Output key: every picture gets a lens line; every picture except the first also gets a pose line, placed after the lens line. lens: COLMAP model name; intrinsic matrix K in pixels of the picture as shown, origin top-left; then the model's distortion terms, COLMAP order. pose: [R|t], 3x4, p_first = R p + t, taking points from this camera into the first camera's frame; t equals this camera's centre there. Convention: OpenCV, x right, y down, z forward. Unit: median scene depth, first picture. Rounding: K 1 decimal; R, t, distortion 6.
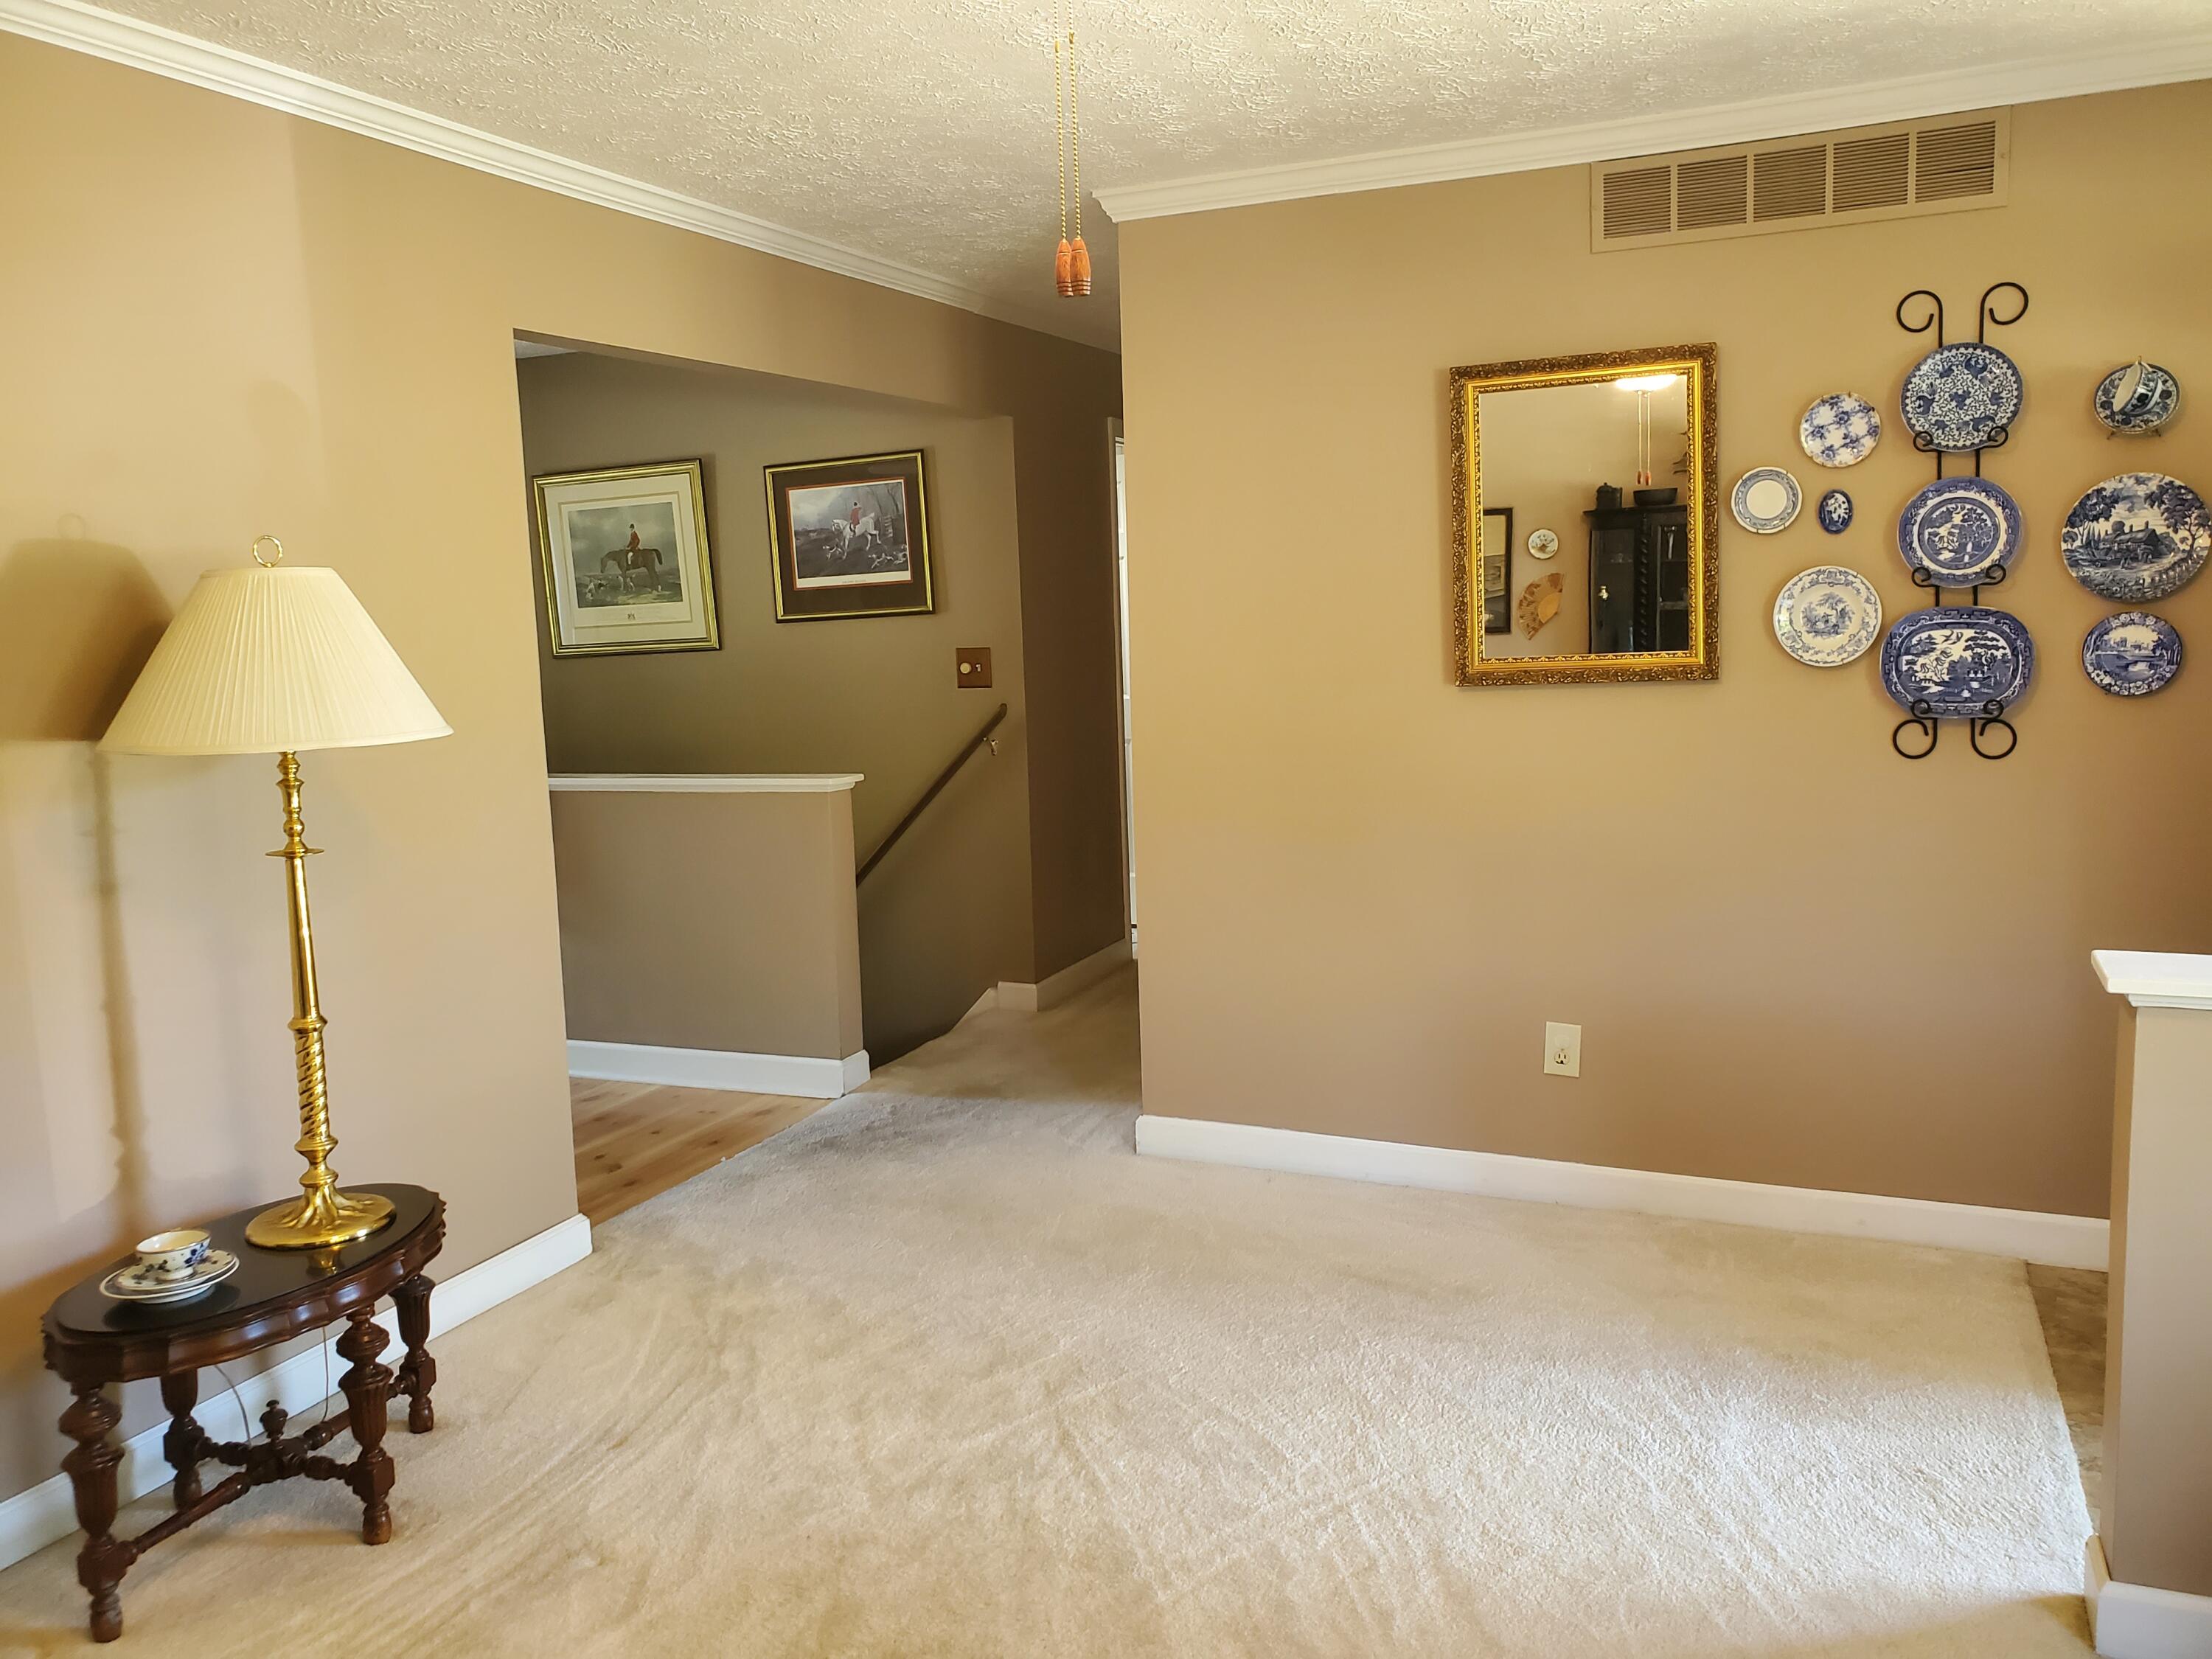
lens RADIAL K [[1717.0, 0, 1098.5], [0, 1717.0, 804.1], [0, 0, 1]] dist [-0.009460, 0.029794]
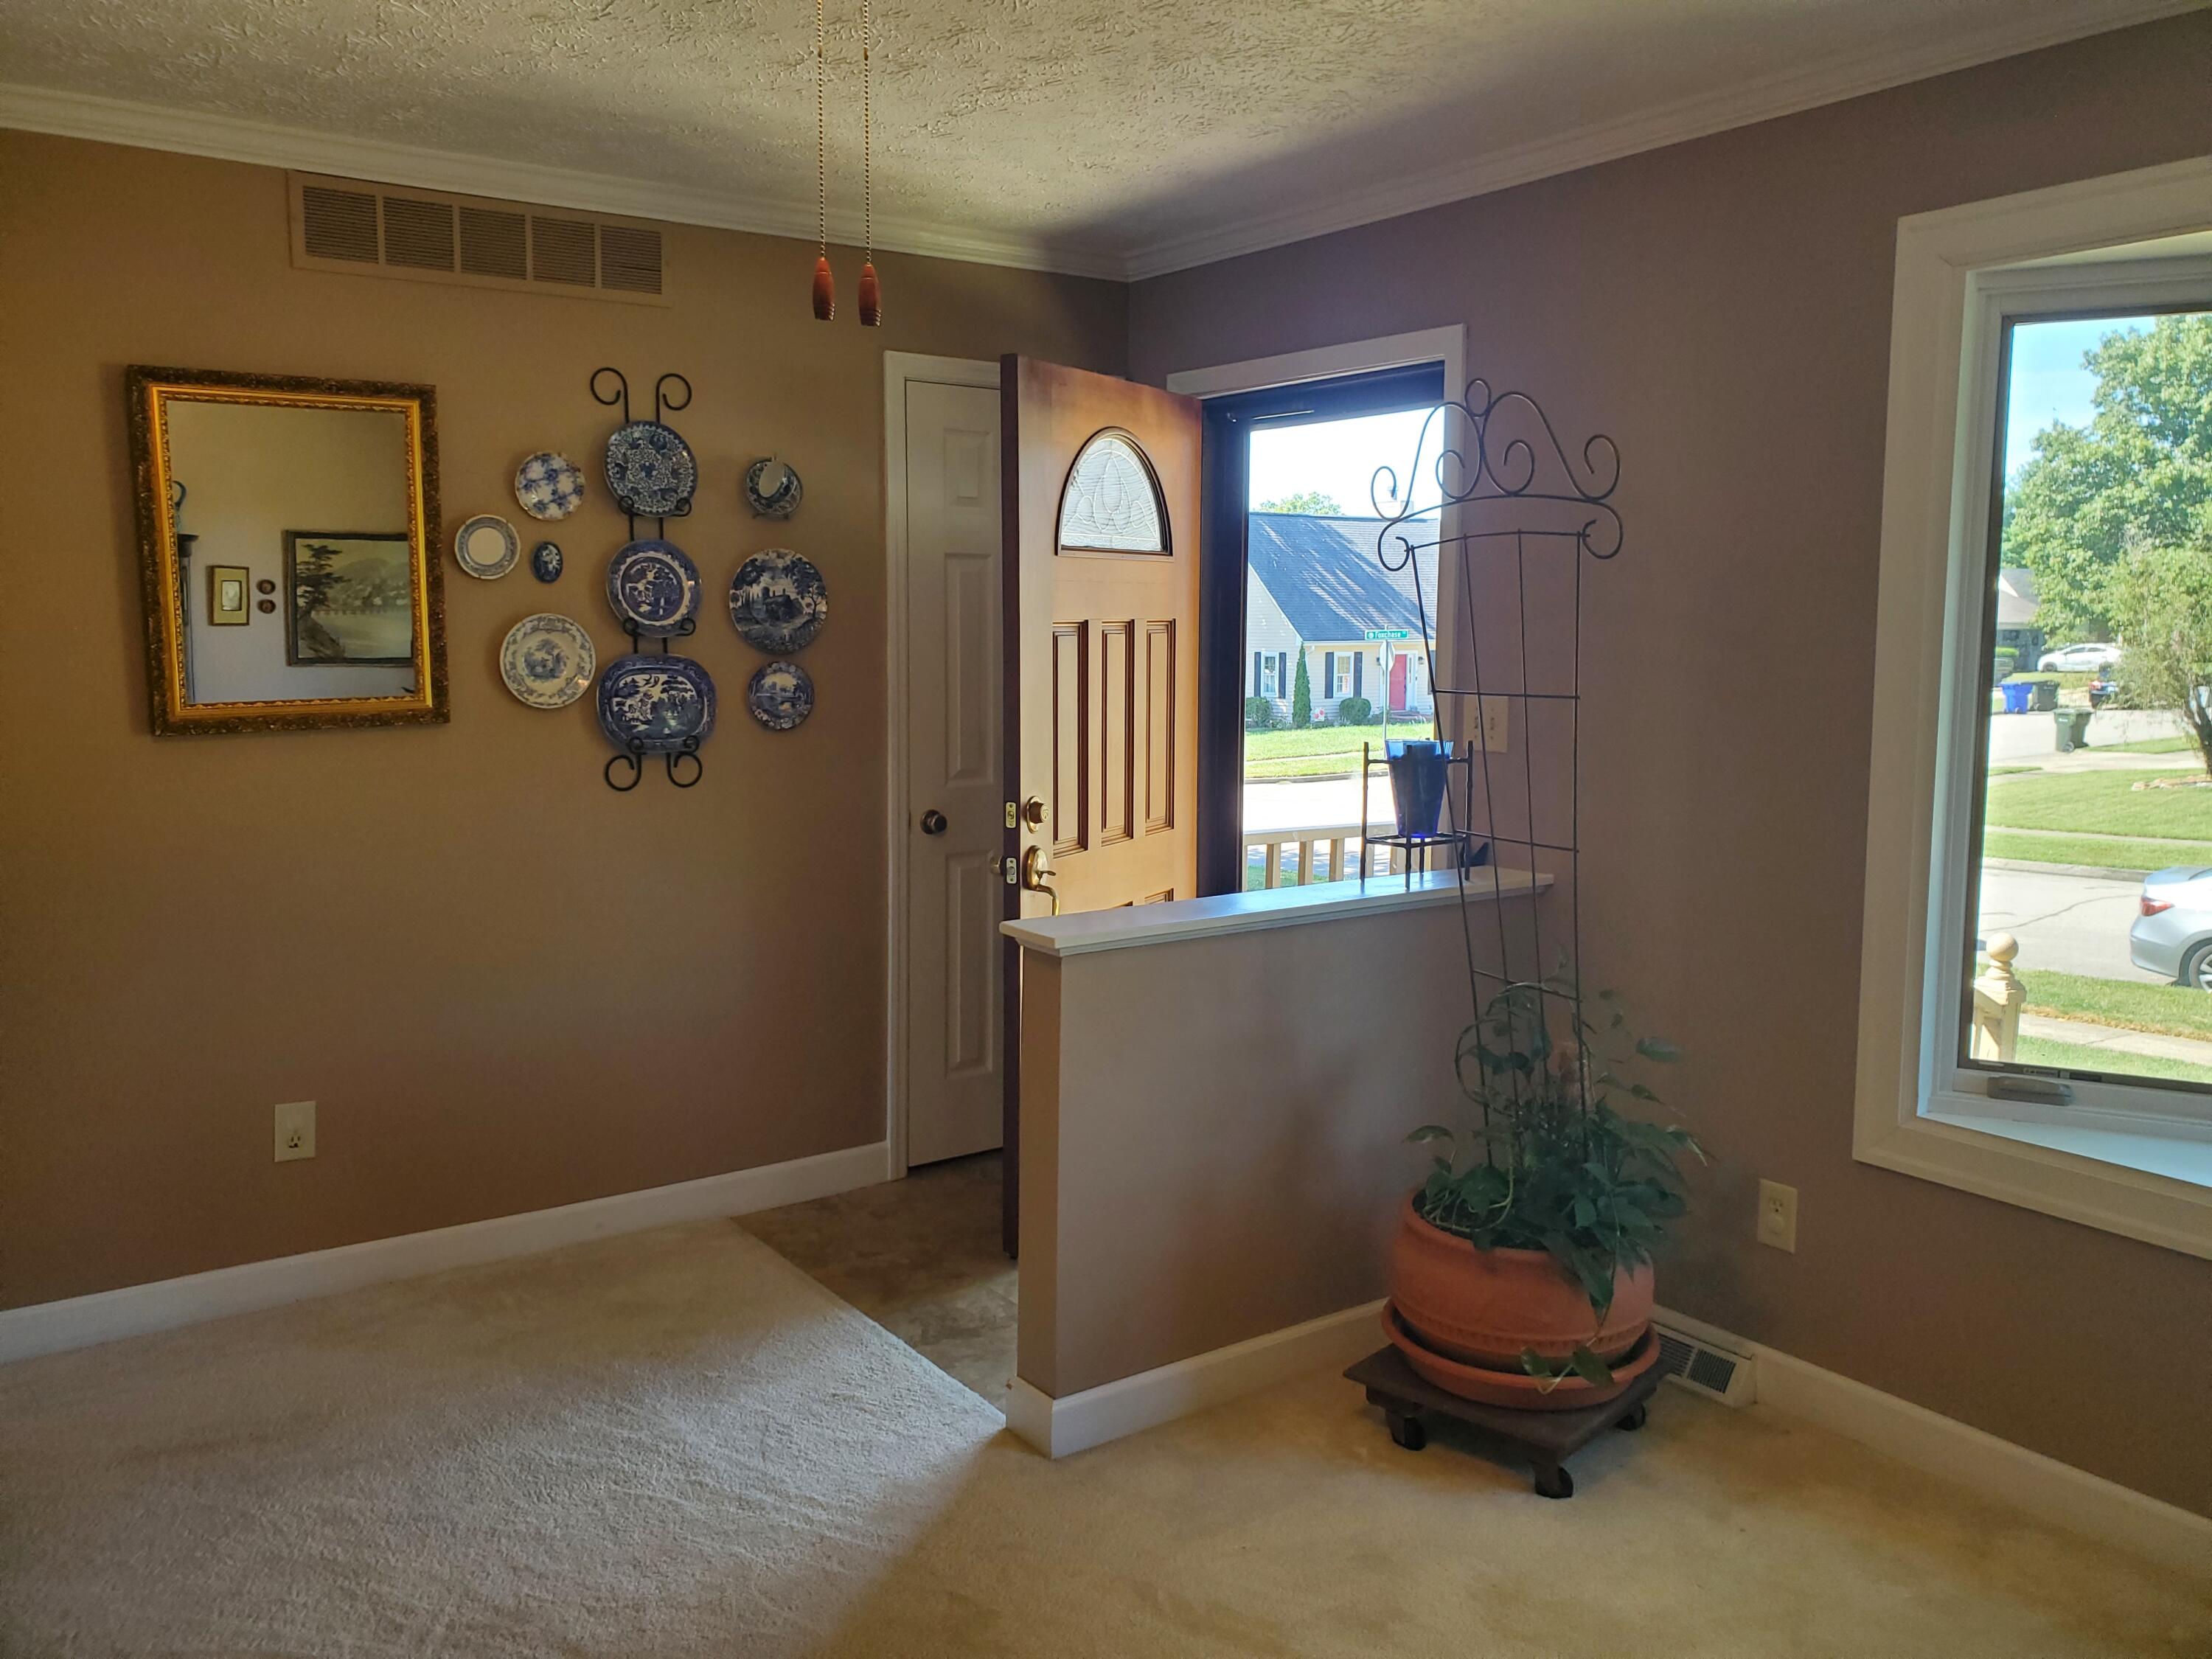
lens RADIAL K [[1717.0, 0, 1098.5], [0, 1717.0, 804.1], [0, 0, 1]] dist [-0.009460, 0.029794]
pose [[0.511633, -0.059498, 0.857142, -0.317648], [0.080387, 0.996538, 0.021191, -0.017153], [-0.855435, 0.058062, 0.514645, 0.175298]]
